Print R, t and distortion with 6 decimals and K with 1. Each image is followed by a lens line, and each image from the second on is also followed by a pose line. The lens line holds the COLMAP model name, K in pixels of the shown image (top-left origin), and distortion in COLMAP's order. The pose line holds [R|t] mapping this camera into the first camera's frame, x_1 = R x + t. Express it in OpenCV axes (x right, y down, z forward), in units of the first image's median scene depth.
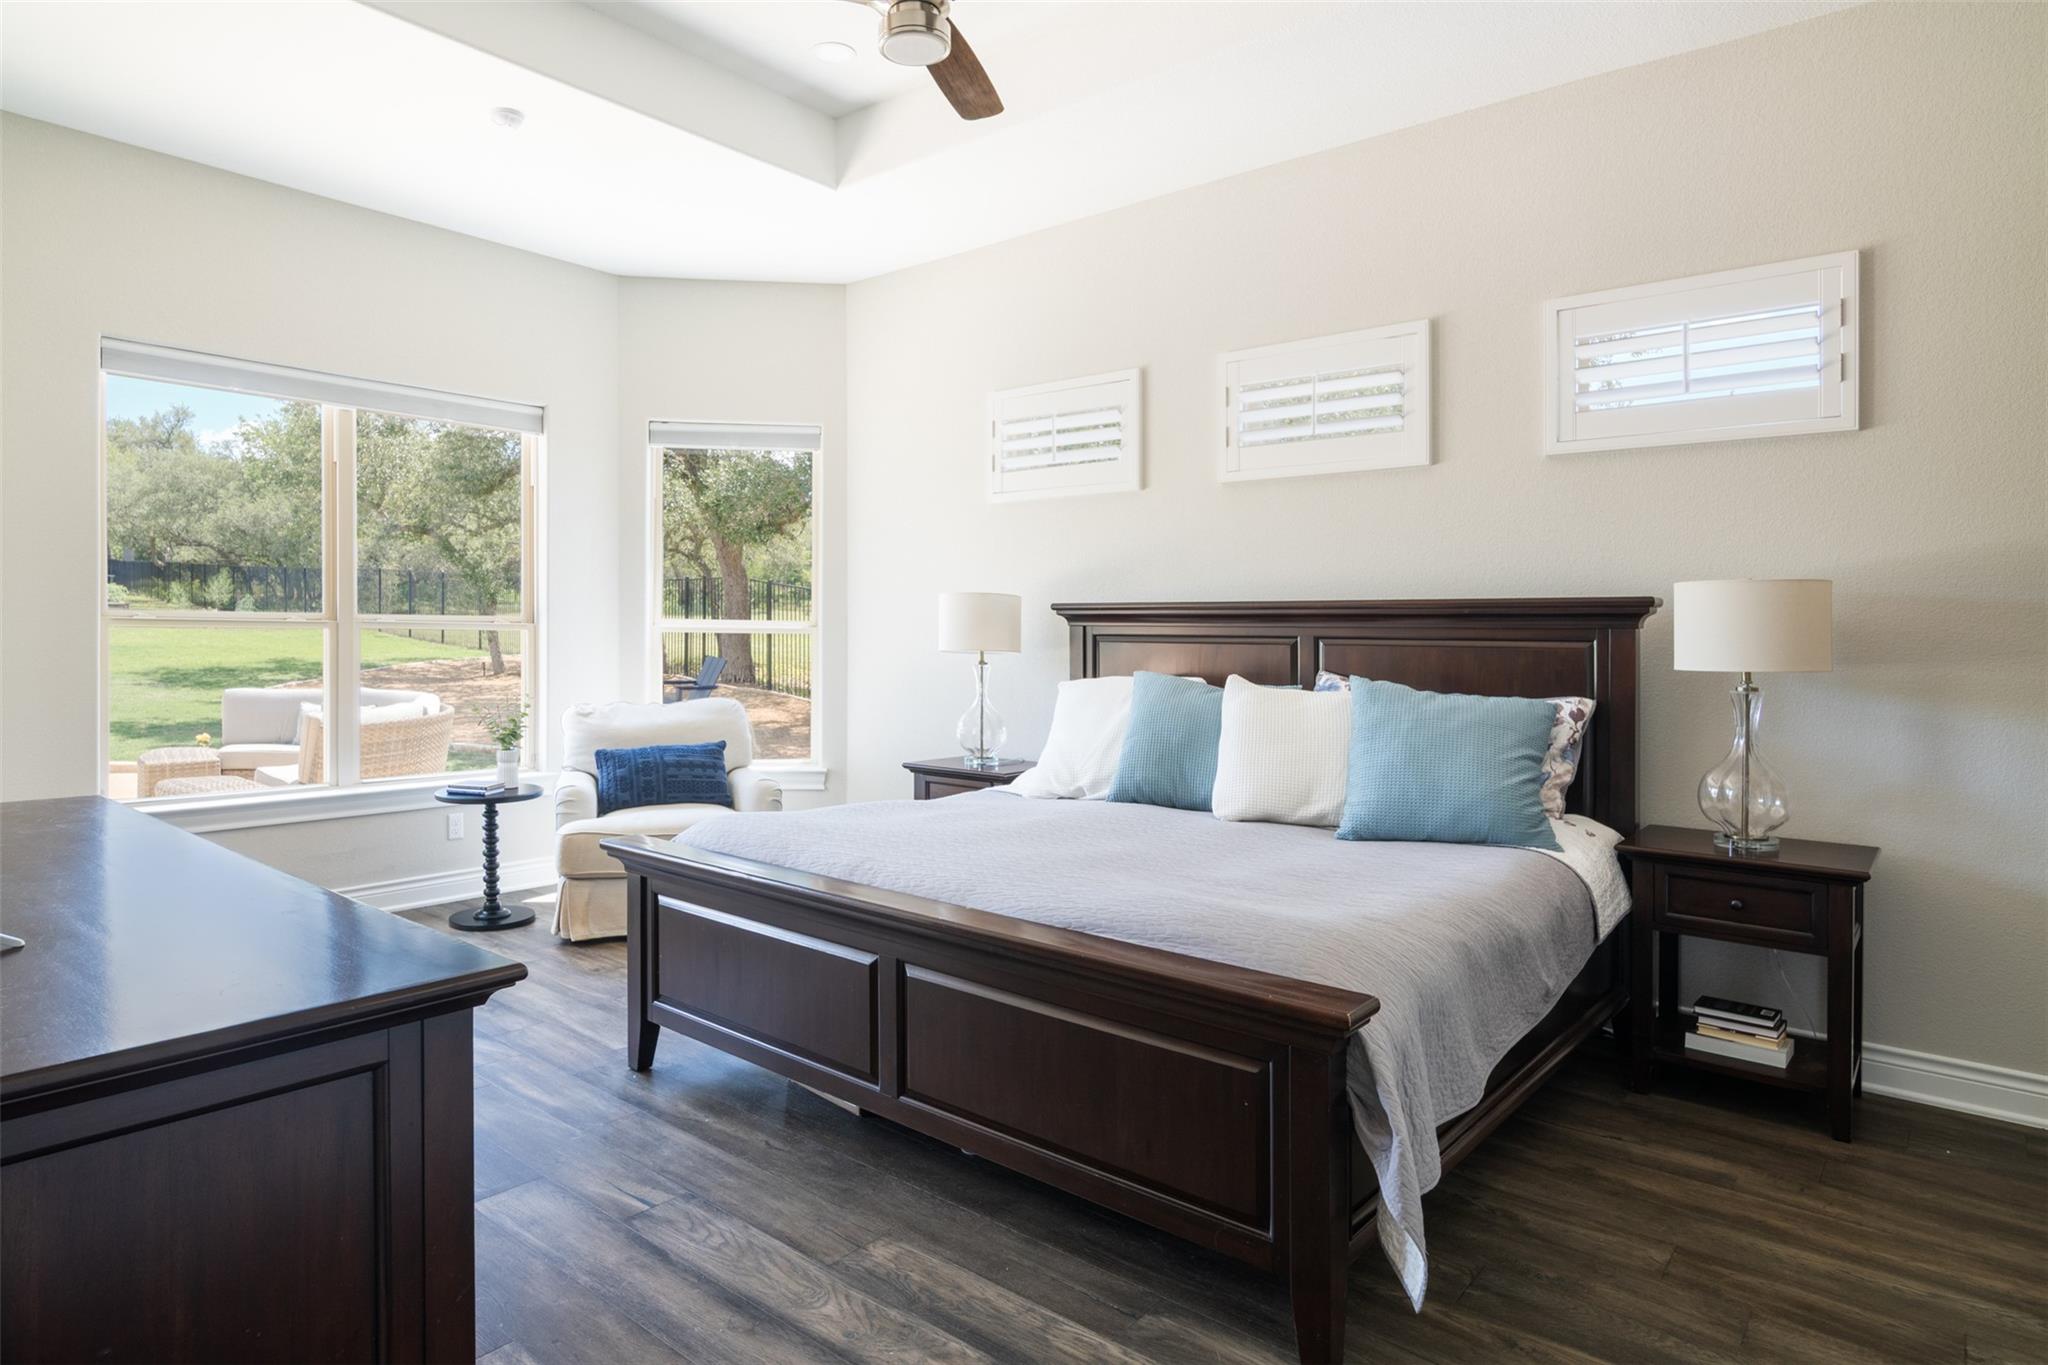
lens RADIAL K [[1154.9, 0, 1023.7], [0, 1154.9, 663.7], [0, 0, 1]] dist [0.001966, 0.000491]
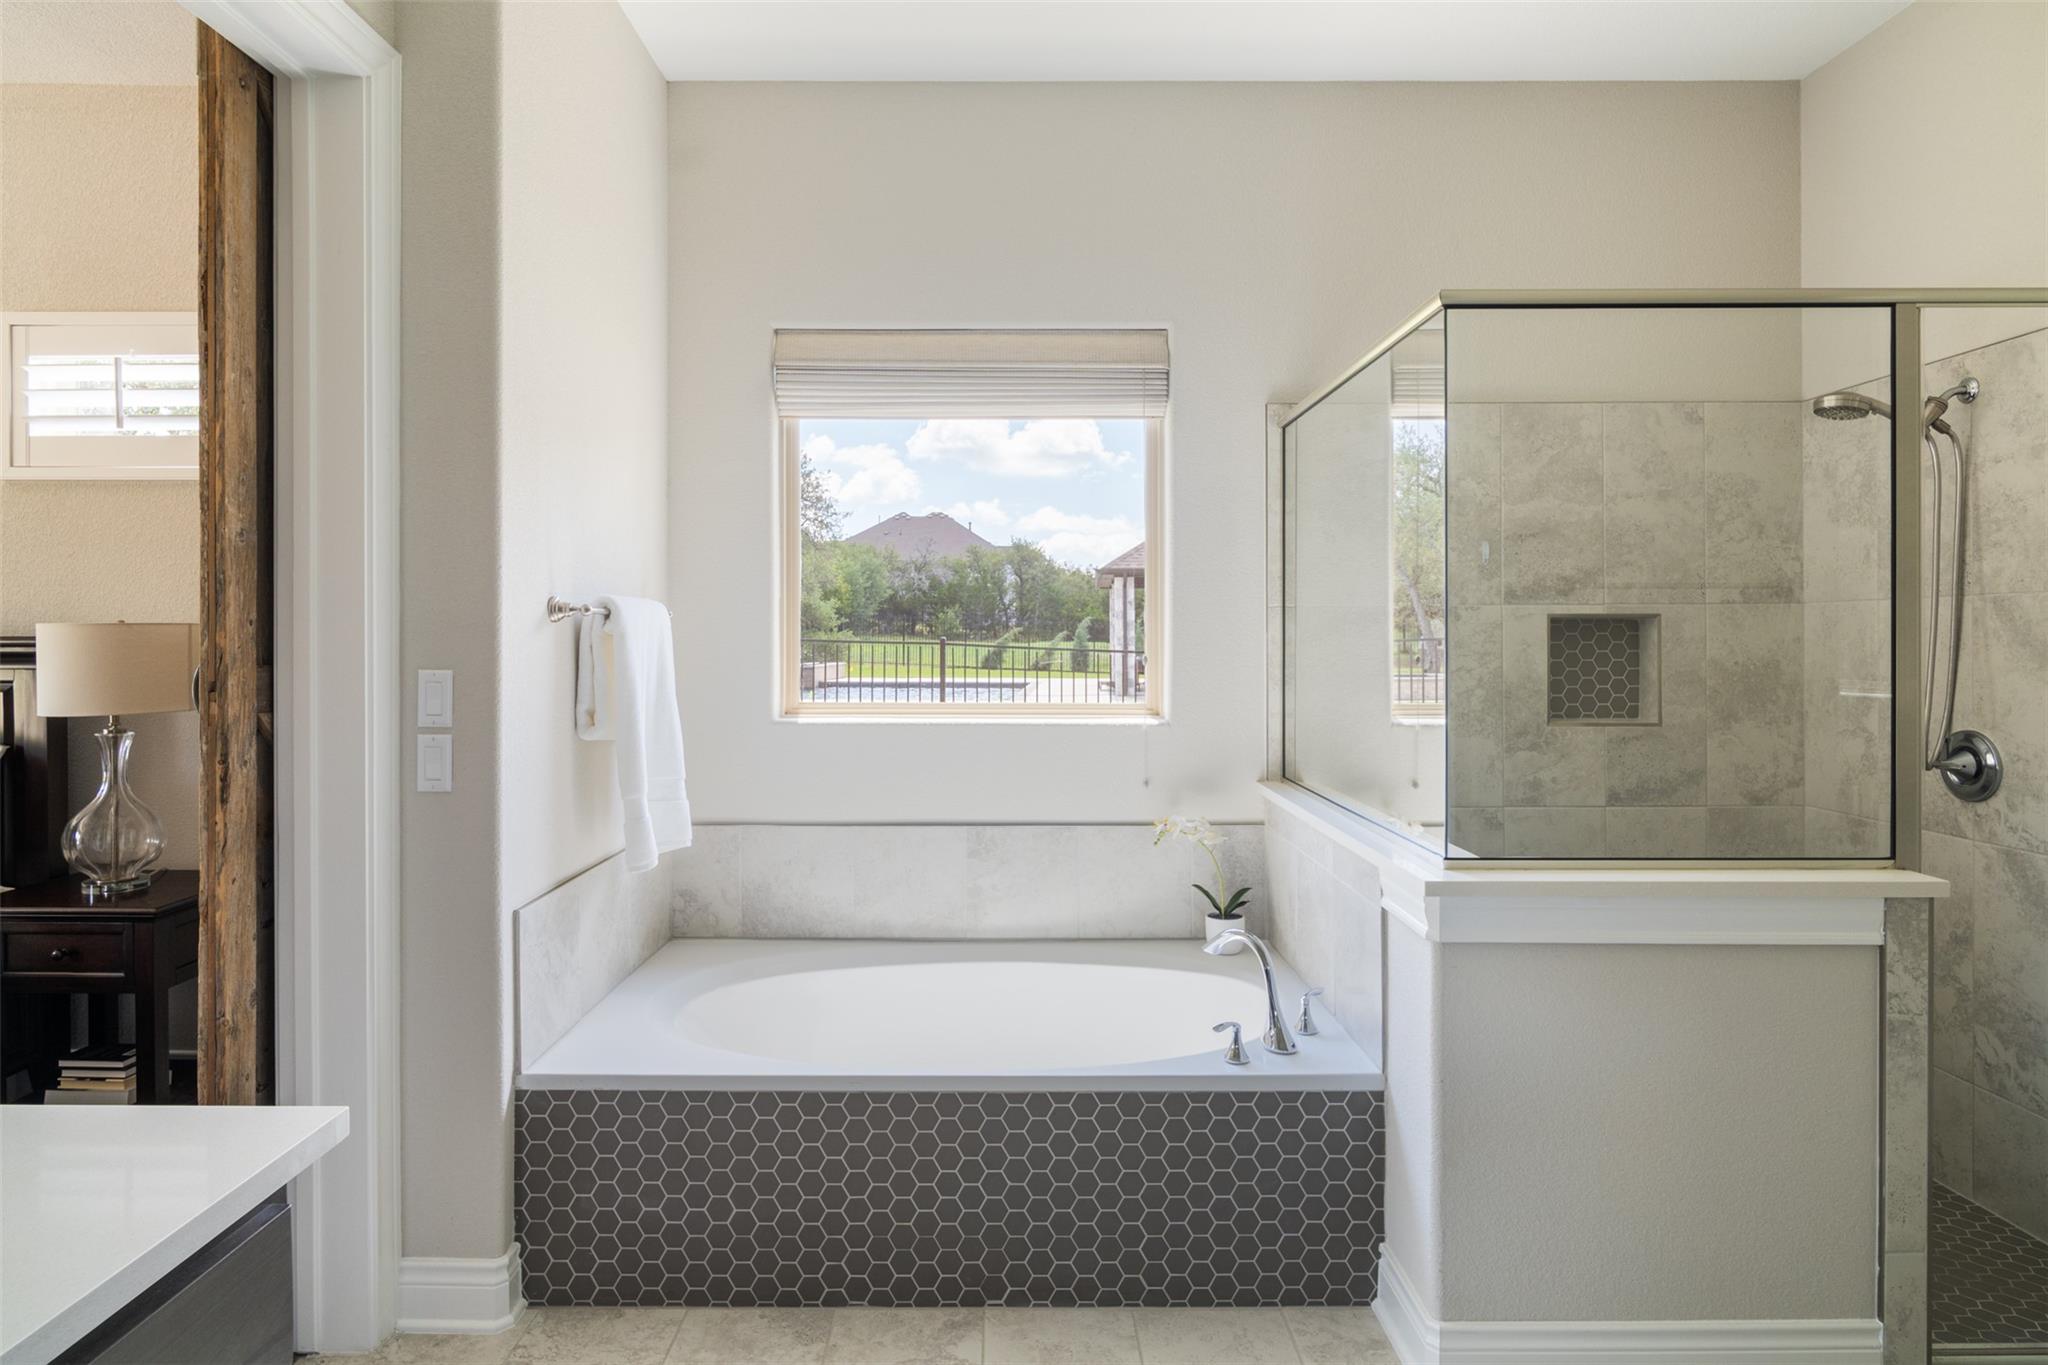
lens RADIAL K [[1154.9, 0, 1022.0], [0, 1154.9, 681.9], [0, 0, 1]] dist [0.001966, 0.000491]
pose [[0.762693, -0.010388, 0.646677, 0.578295], [0.013675, 0.999906, -0.000066, -0.010447], [-0.646616, 0.008894, 0.762764, -0.268959]]
